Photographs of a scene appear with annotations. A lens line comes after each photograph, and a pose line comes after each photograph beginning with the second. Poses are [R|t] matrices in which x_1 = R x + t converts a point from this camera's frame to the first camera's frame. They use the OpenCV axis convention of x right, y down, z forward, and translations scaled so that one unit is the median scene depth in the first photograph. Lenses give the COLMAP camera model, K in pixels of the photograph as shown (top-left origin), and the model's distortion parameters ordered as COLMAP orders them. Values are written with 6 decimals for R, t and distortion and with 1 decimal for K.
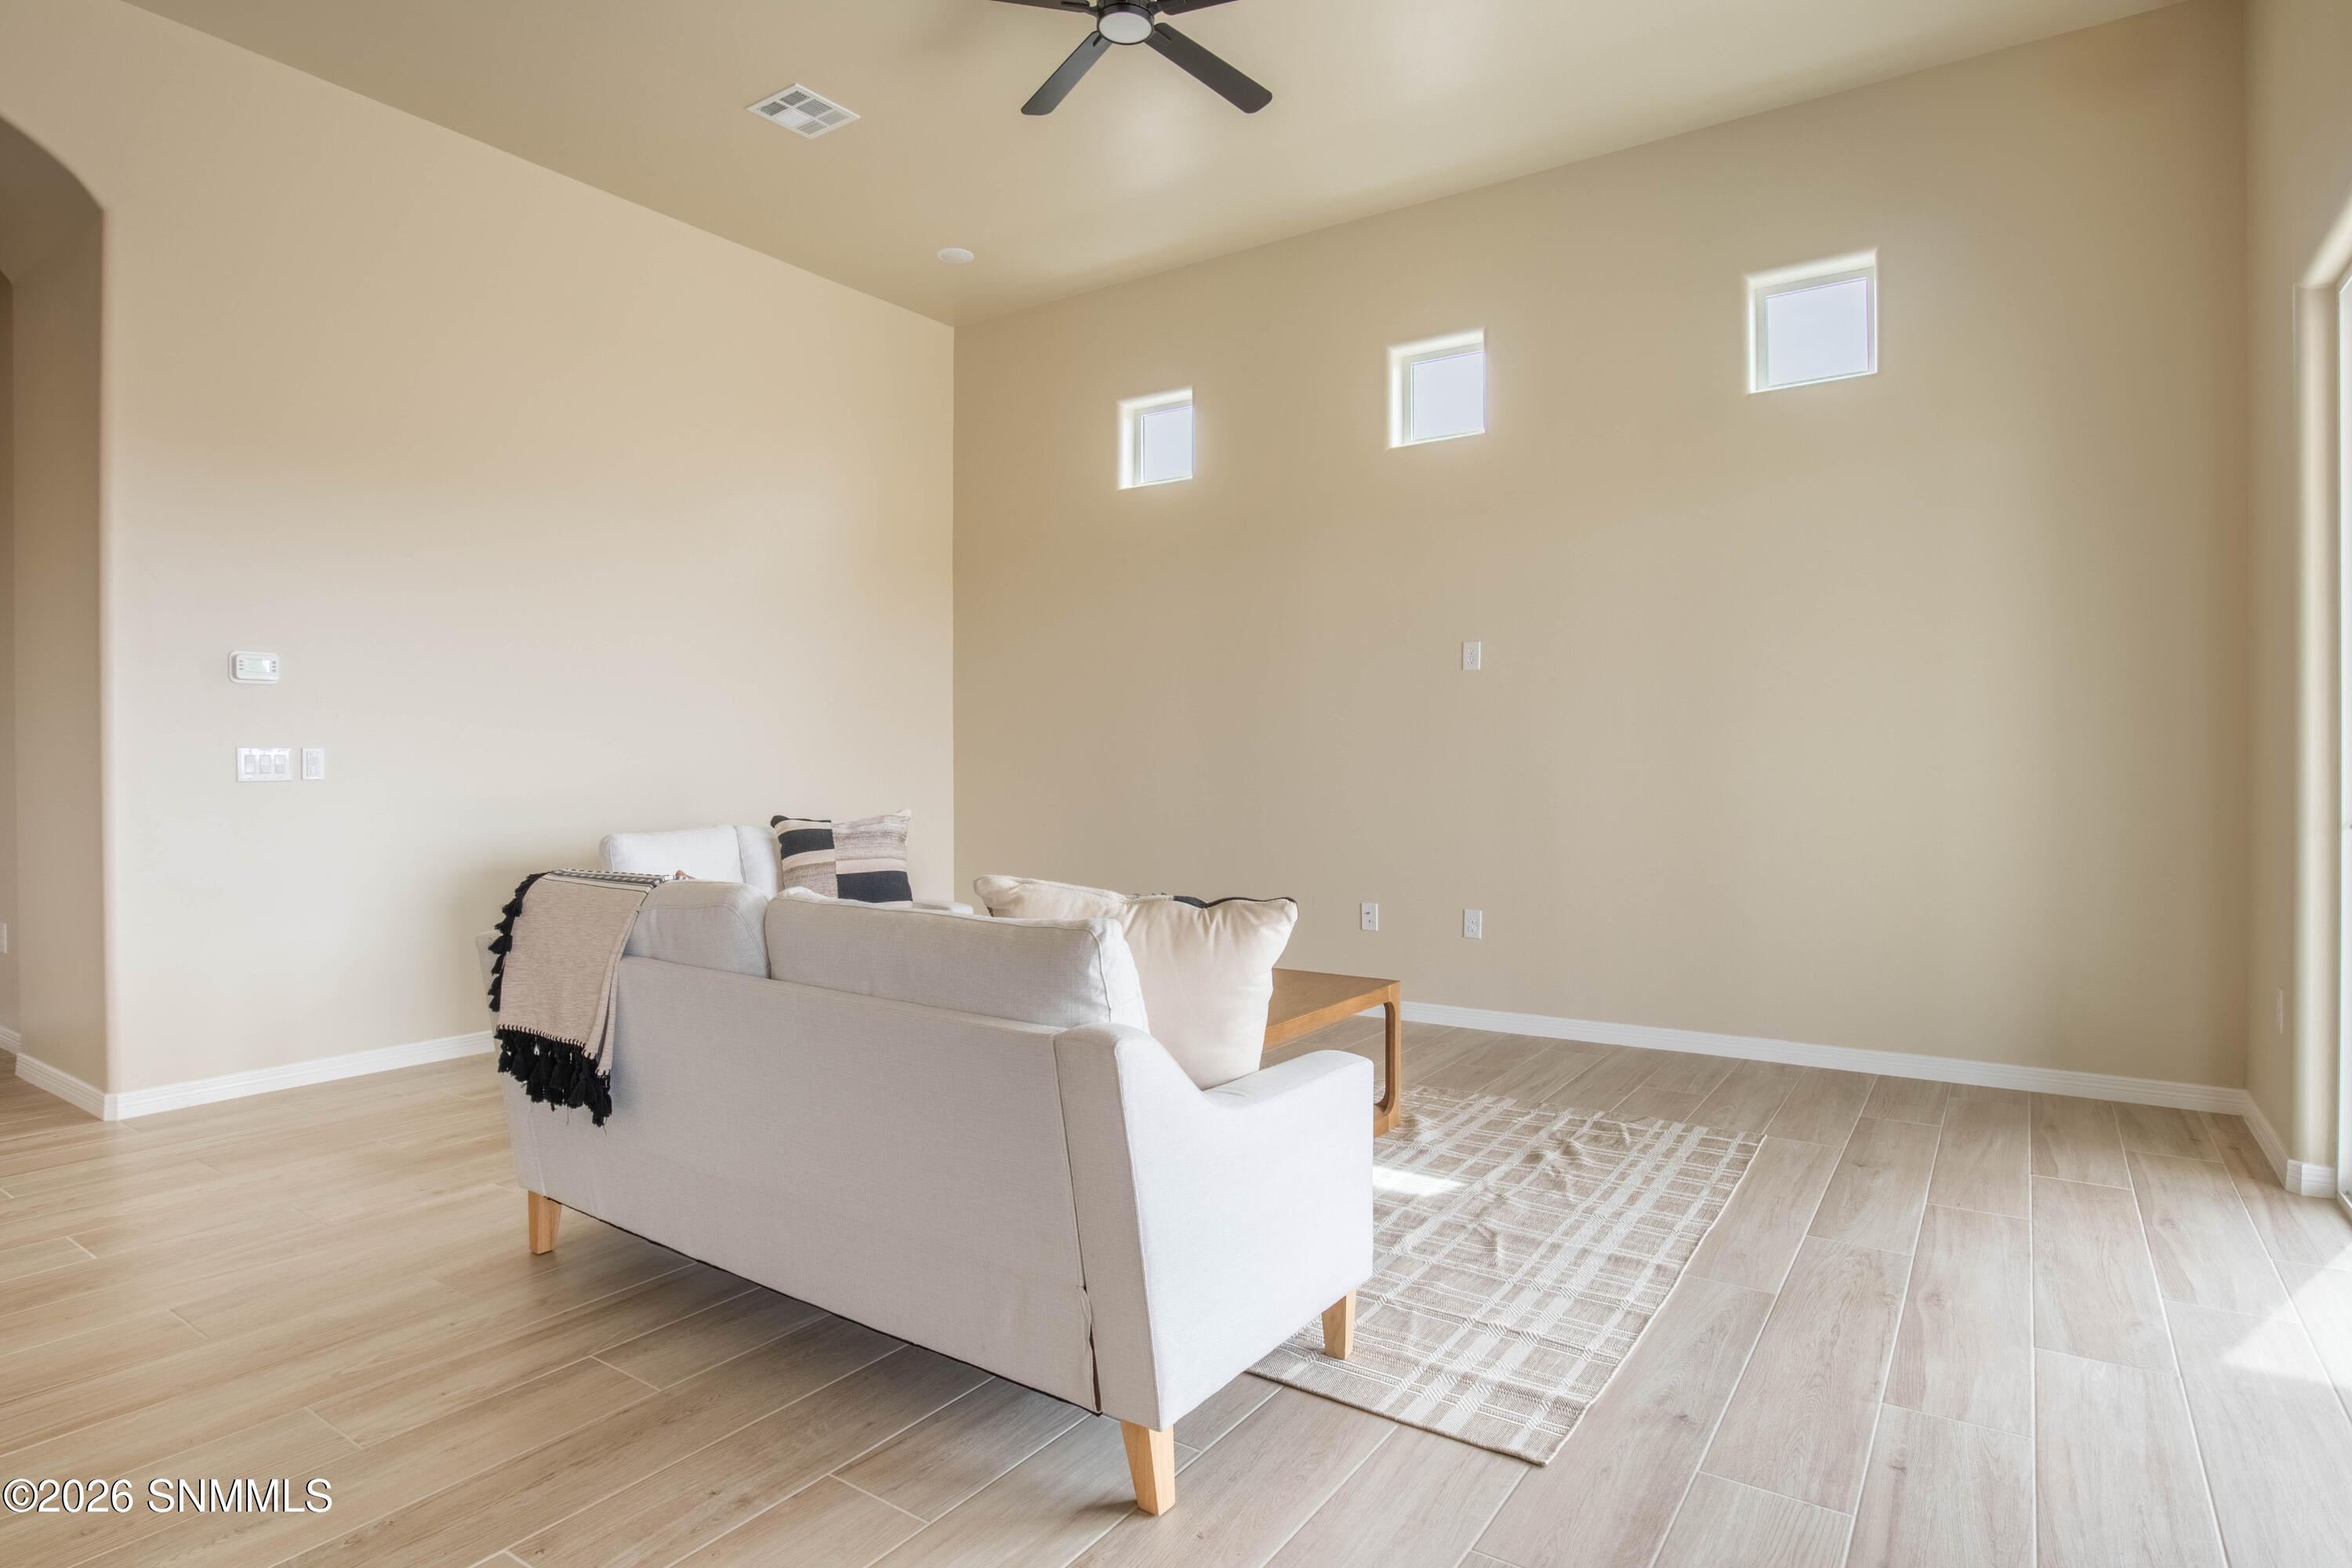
lens RADIAL K [[1242.1, 0, 1188.3], [0, 1242.1, 774.1], [0, 0, 1]] dist [-0.029418, 0.001823]
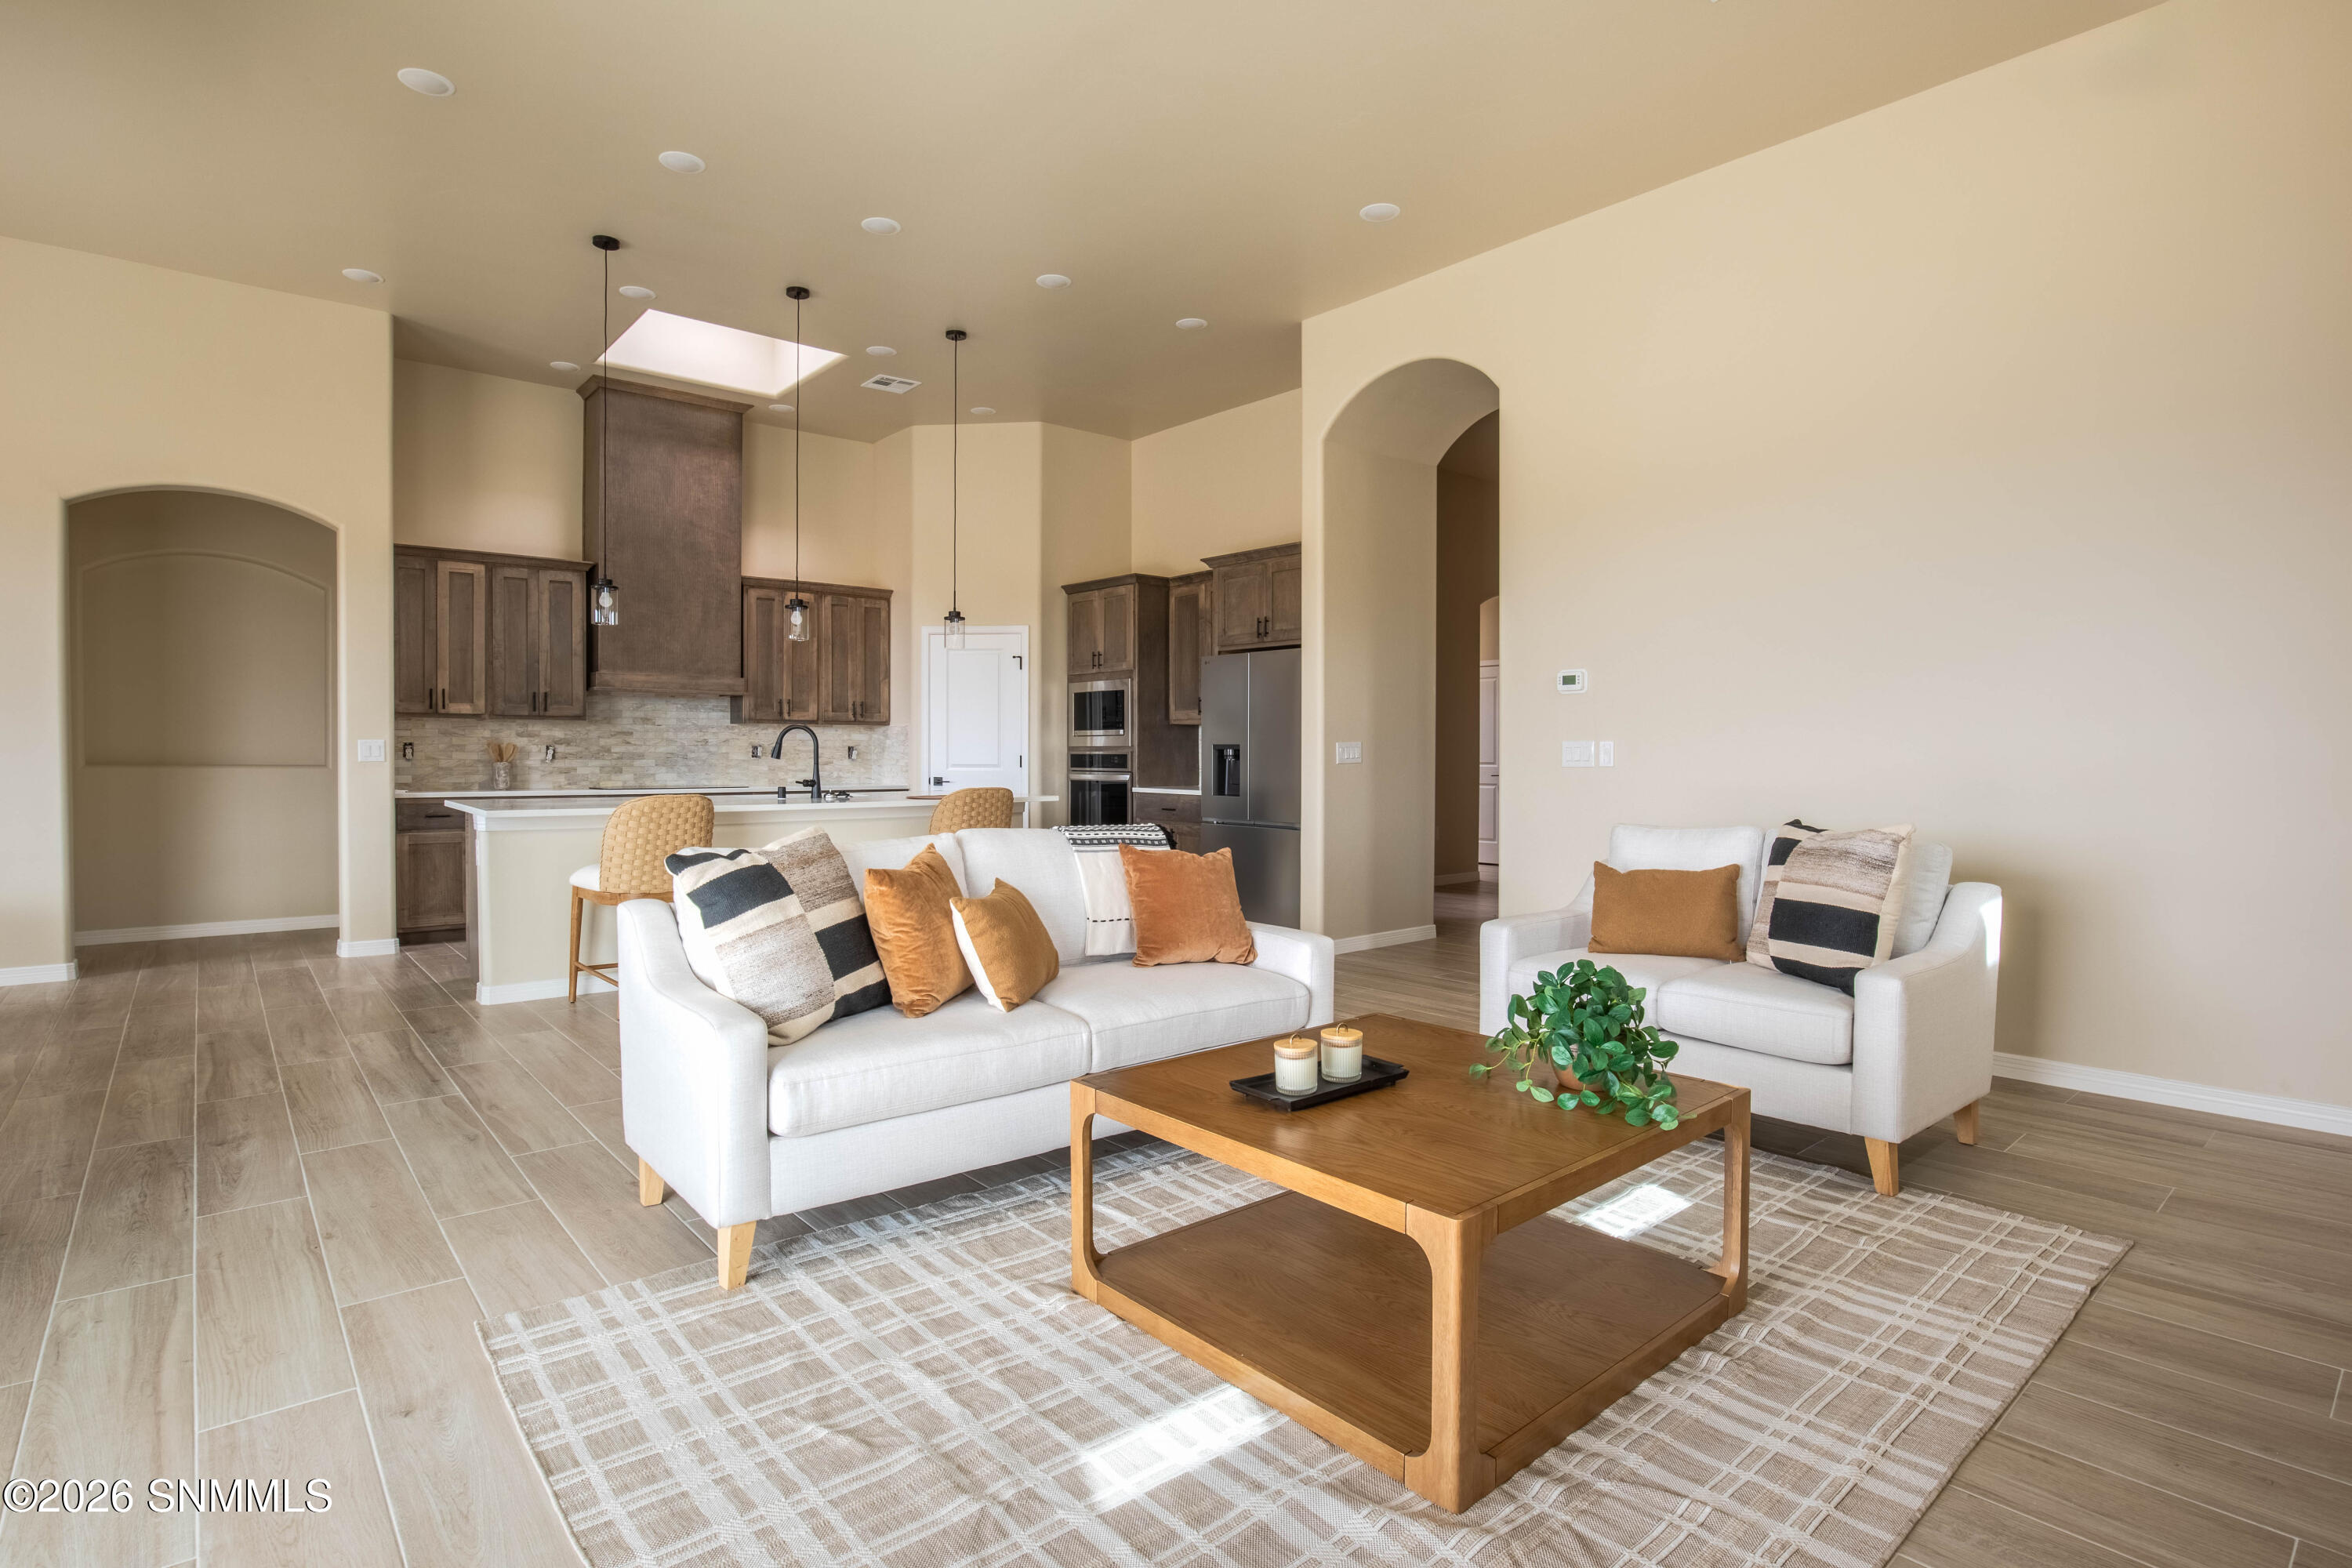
lens RADIAL K [[1153.7, 0, 1185.6], [0, 1153.7, 776.1], [0, 0, 1]] dist [-0.040939, 0.005456]
pose [[-0.250744, 0.018056, -0.967885, 0.887970], [-0.012317, 0.999686, 0.021841, -0.011204], [0.967975, 0.017398, -0.250443, 1.460114]]
